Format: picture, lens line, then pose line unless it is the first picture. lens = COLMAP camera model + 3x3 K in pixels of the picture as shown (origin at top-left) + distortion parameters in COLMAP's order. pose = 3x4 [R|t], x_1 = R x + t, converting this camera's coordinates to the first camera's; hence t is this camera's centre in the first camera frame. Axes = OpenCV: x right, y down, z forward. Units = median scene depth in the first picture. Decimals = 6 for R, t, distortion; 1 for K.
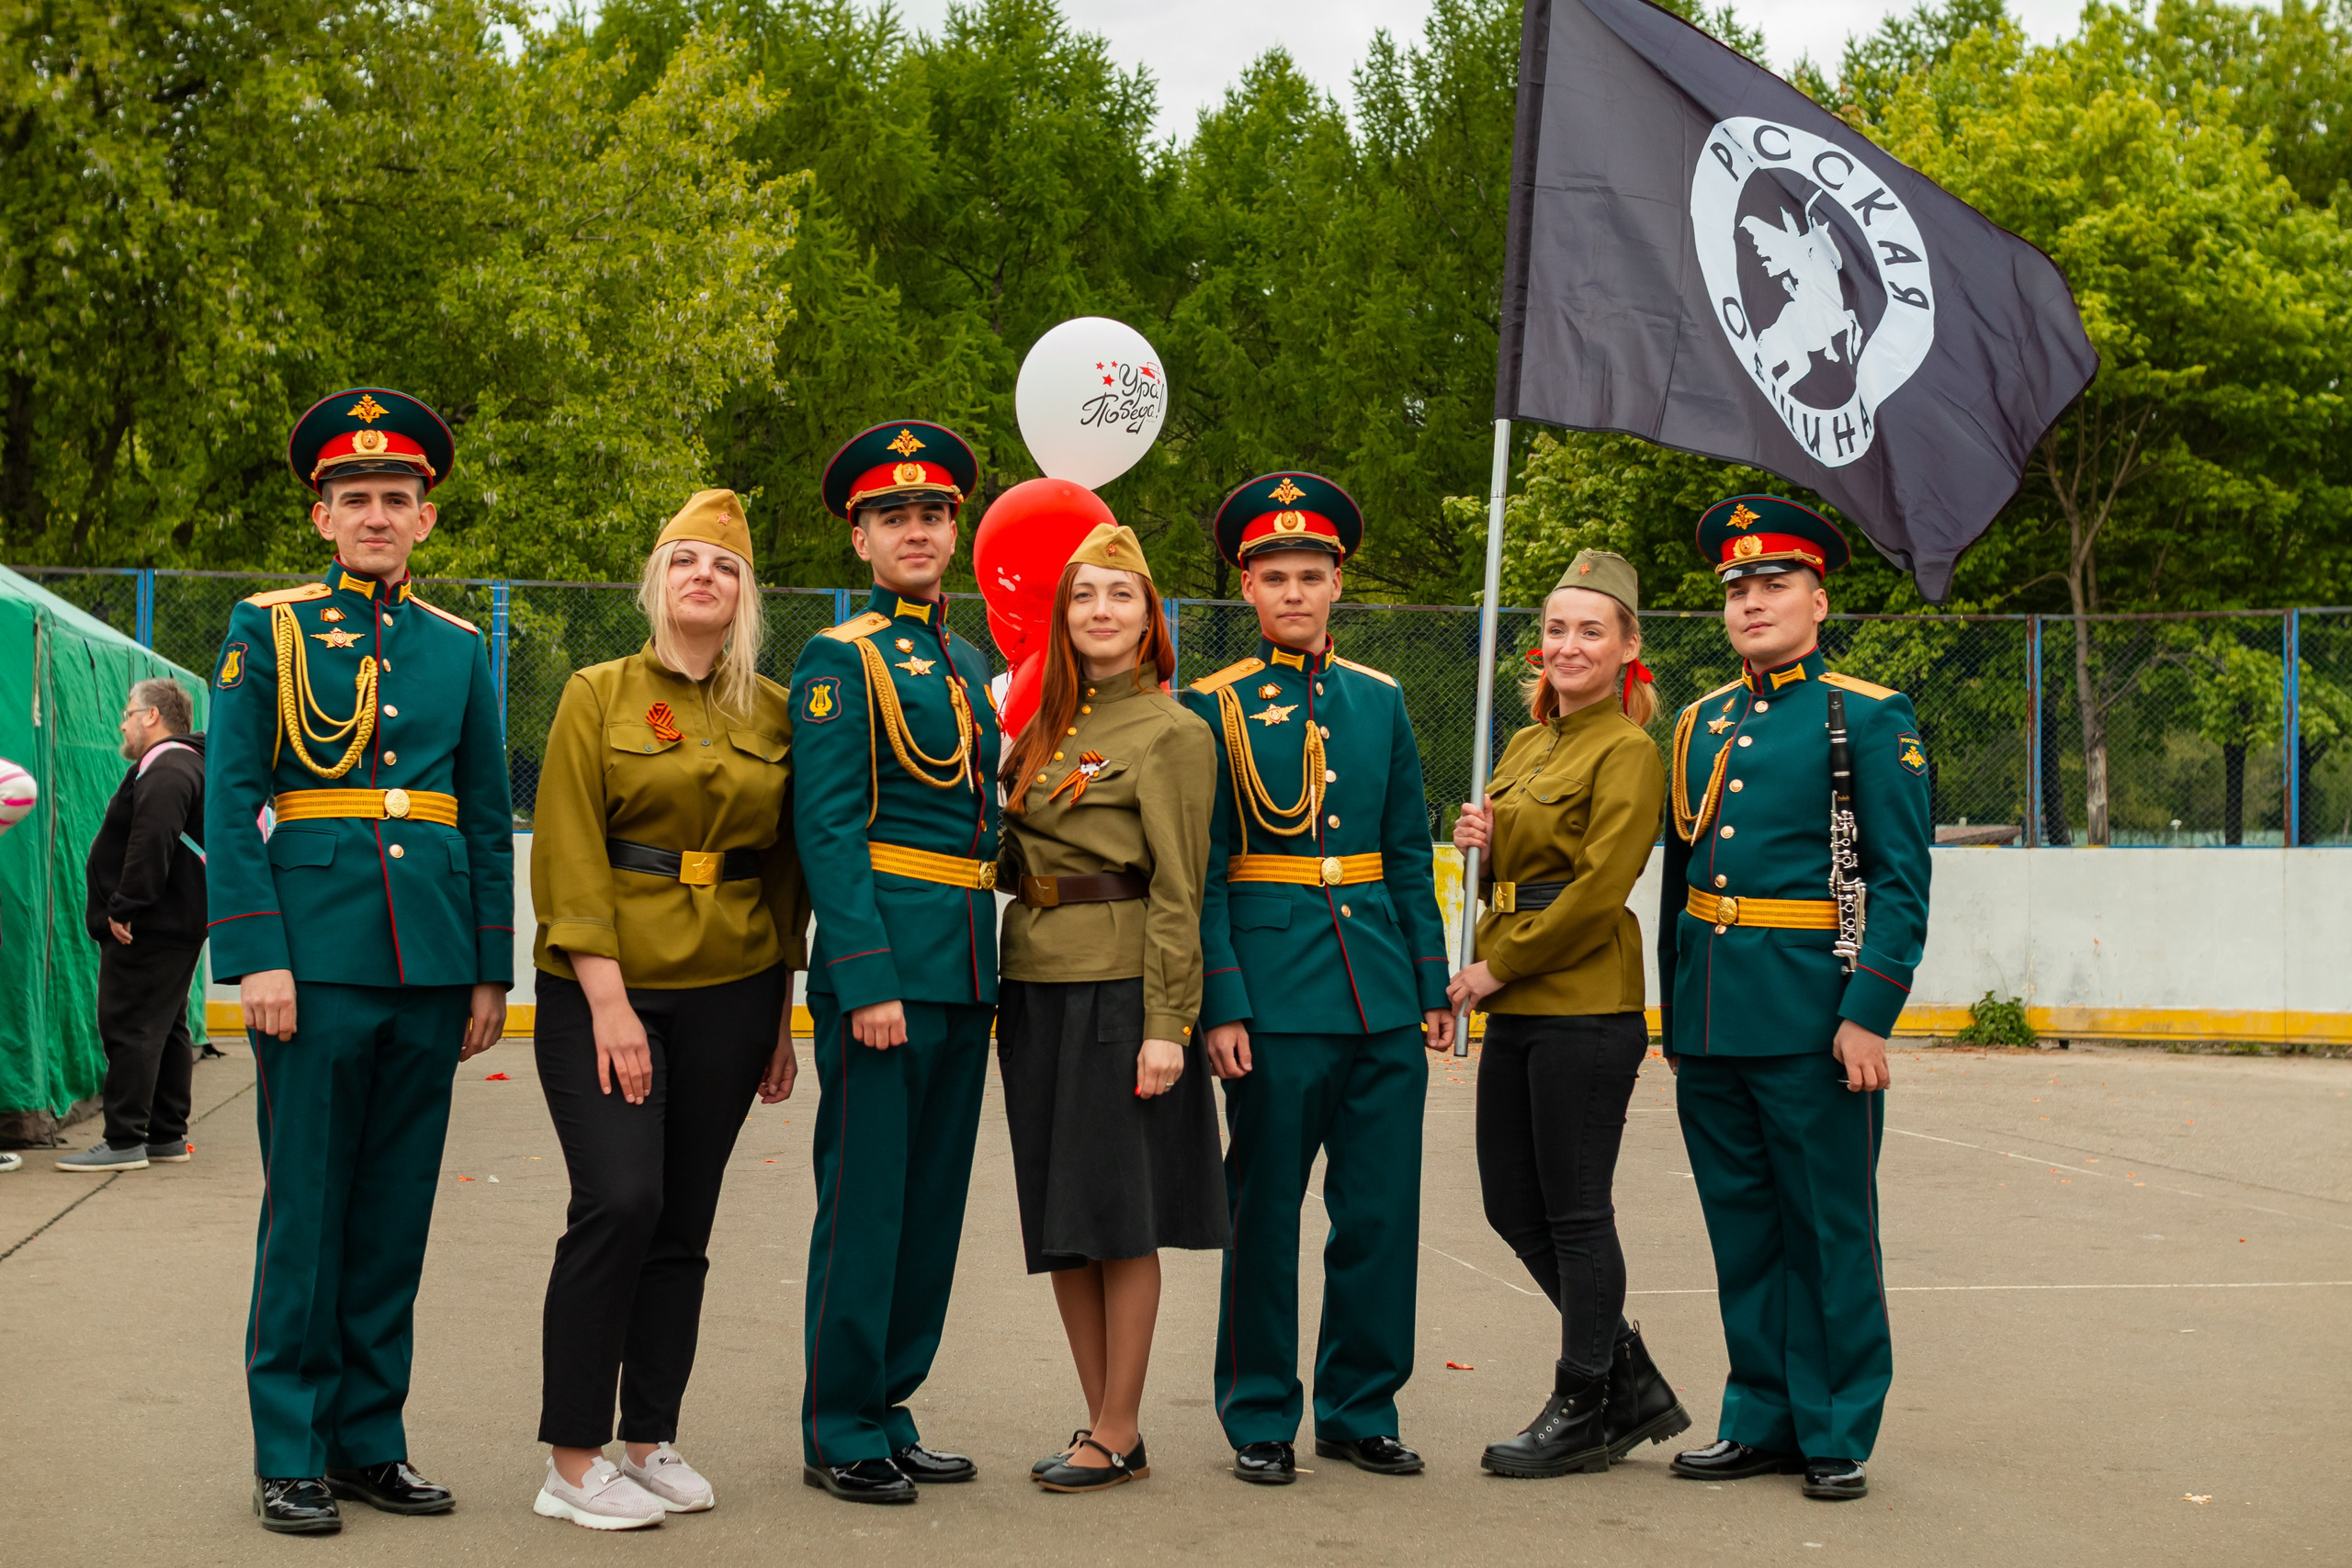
lens RADIAL K [[3202.6, 0, 1176.0], [0, 3202.6, 784.0], [0, 0, 1]] dist [-0.013703, -0.008792]
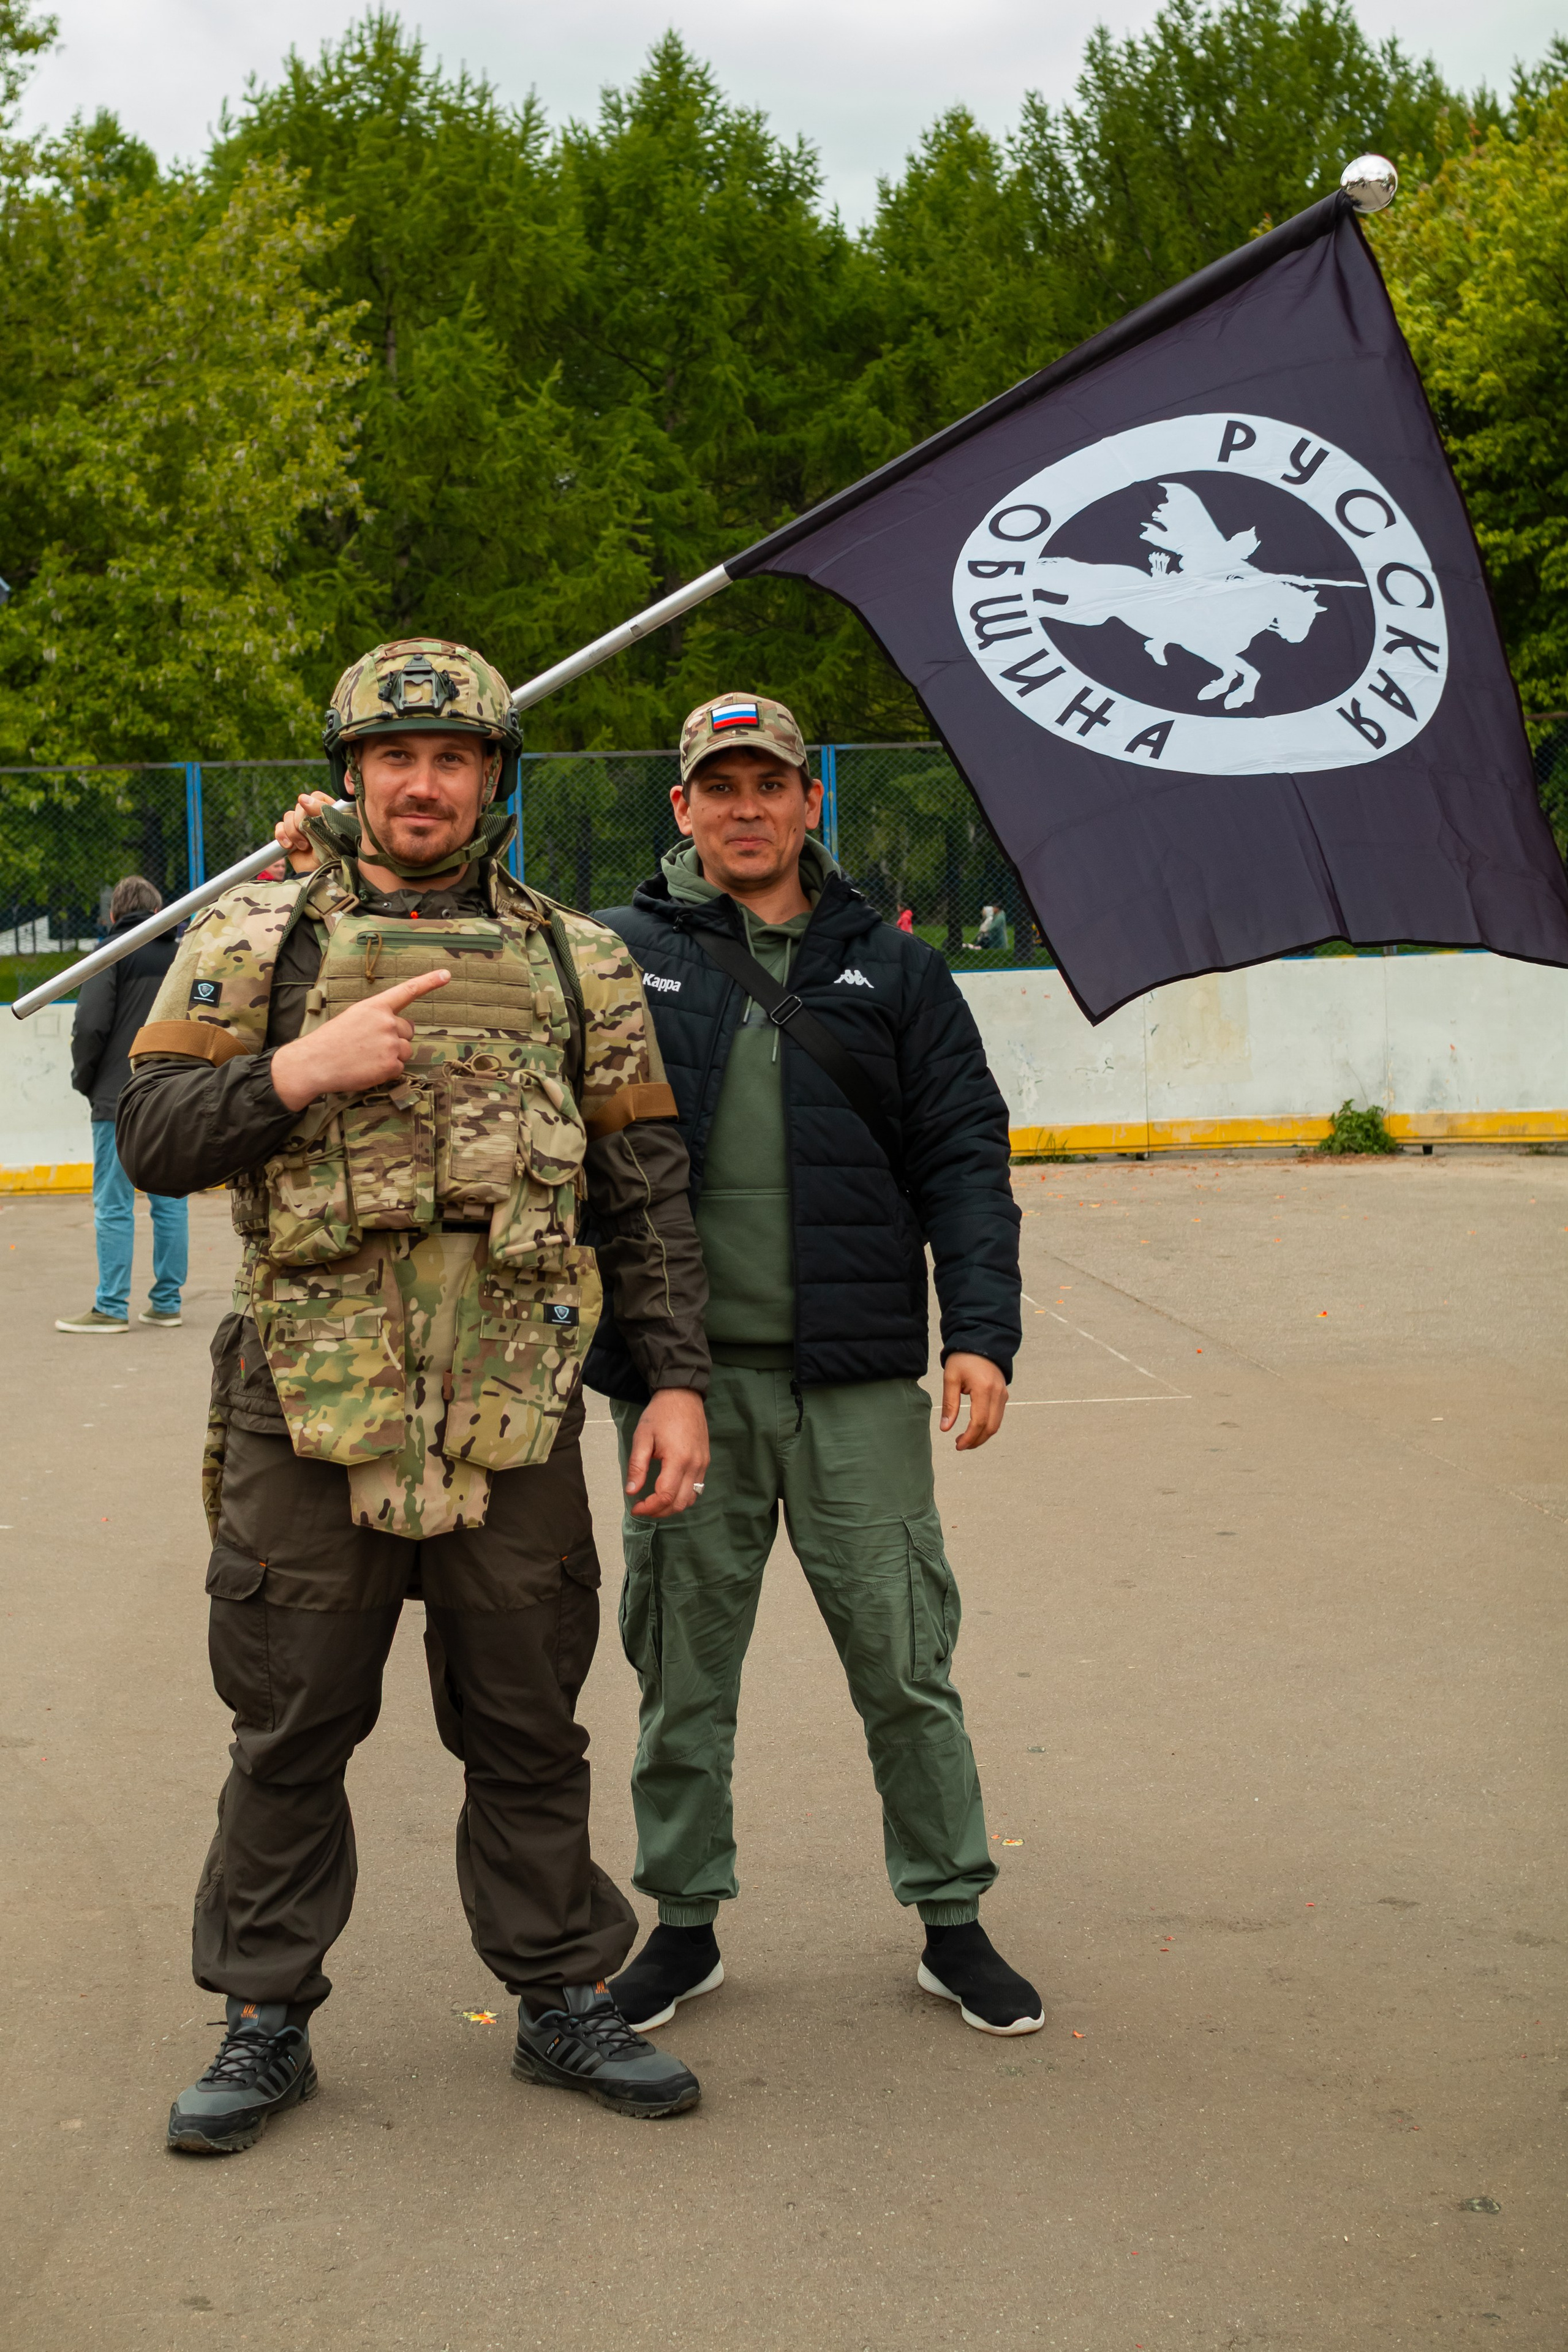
lens RADIAL K [[3326.7, 0, 784.0], [0, 3326.7, 1176.0], [0, 0, 1]] dist [-0.012914, 0.038360]
pose [[0.995762, -0.034294, -0.085335, 0.103346], [0.042477, 0.994474, 0.096005, -0.014497], [0.081571, -0.099222, 0.991716, -0.058775]]
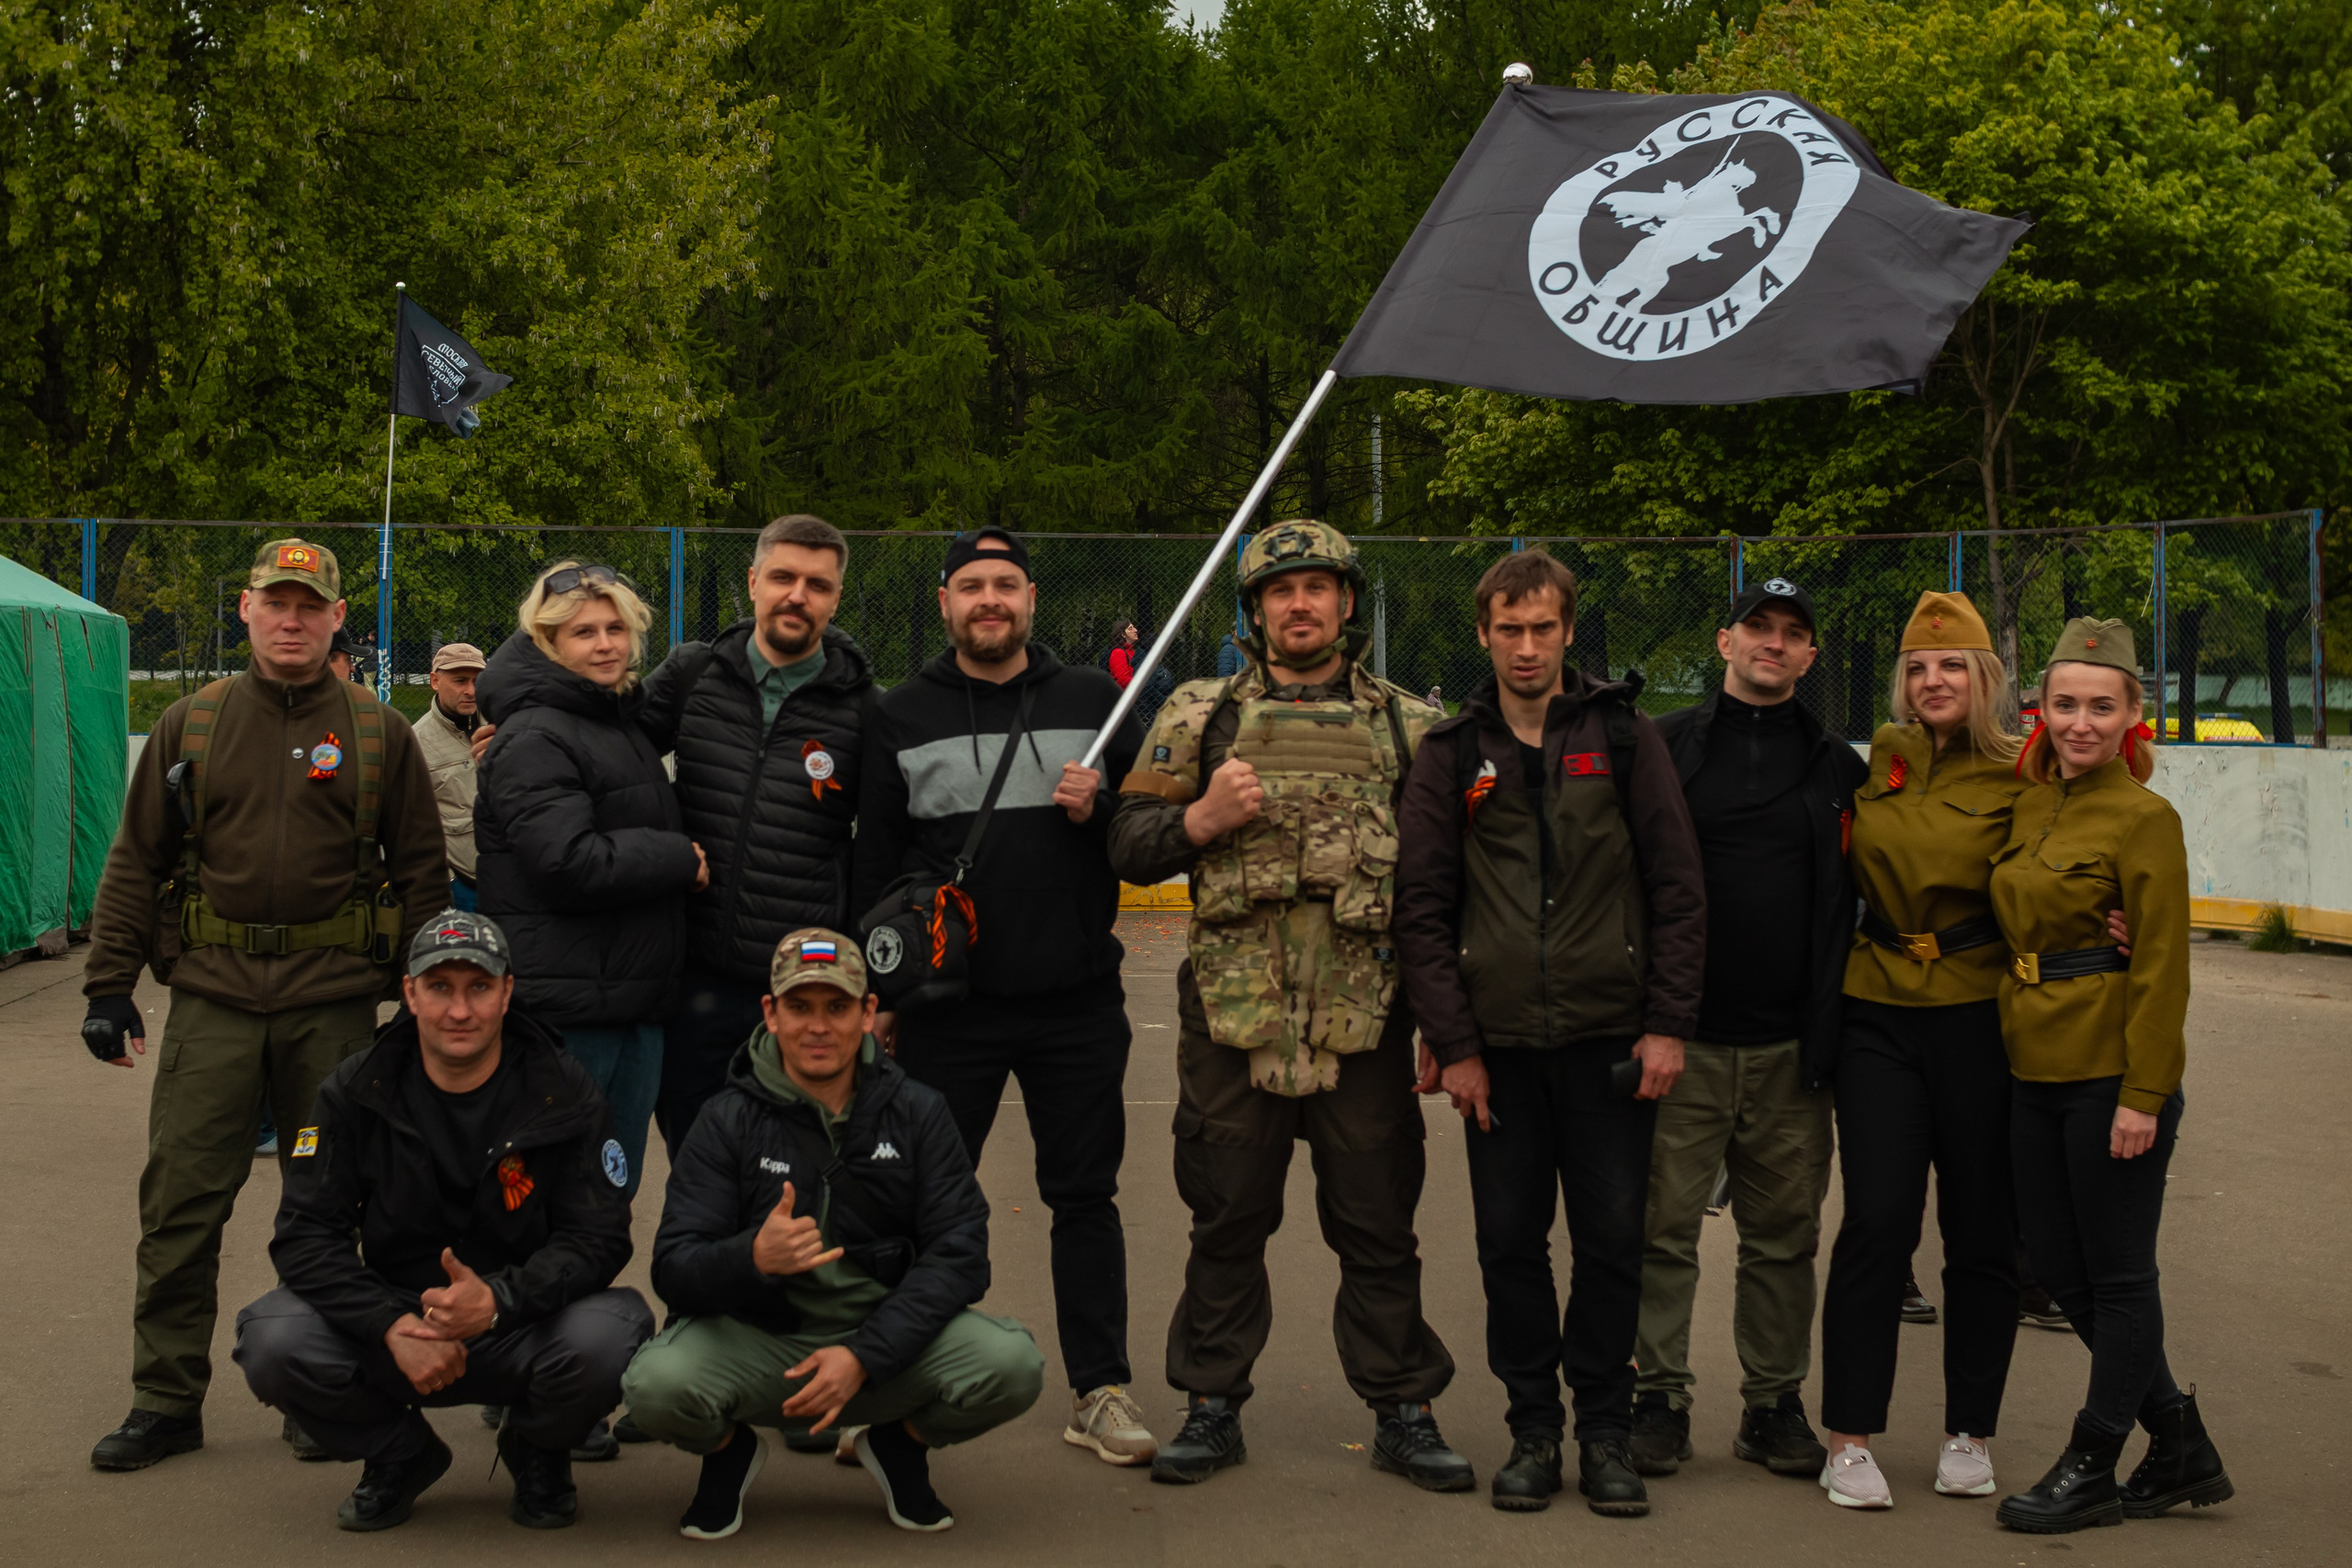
lens RADIAL K [[3247.7, 0, 1131.9], [0, 3247.7, 785.2], [0, 0, 1]] dist [0.200502, -0.986631]
pose [[0.998037, 0.003317, -0.062542, 0.082727], [-0.000078, 0.998662, 0.051720, -0.017504], [0.062630, -0.051613, 0.996701, -0.122451]]
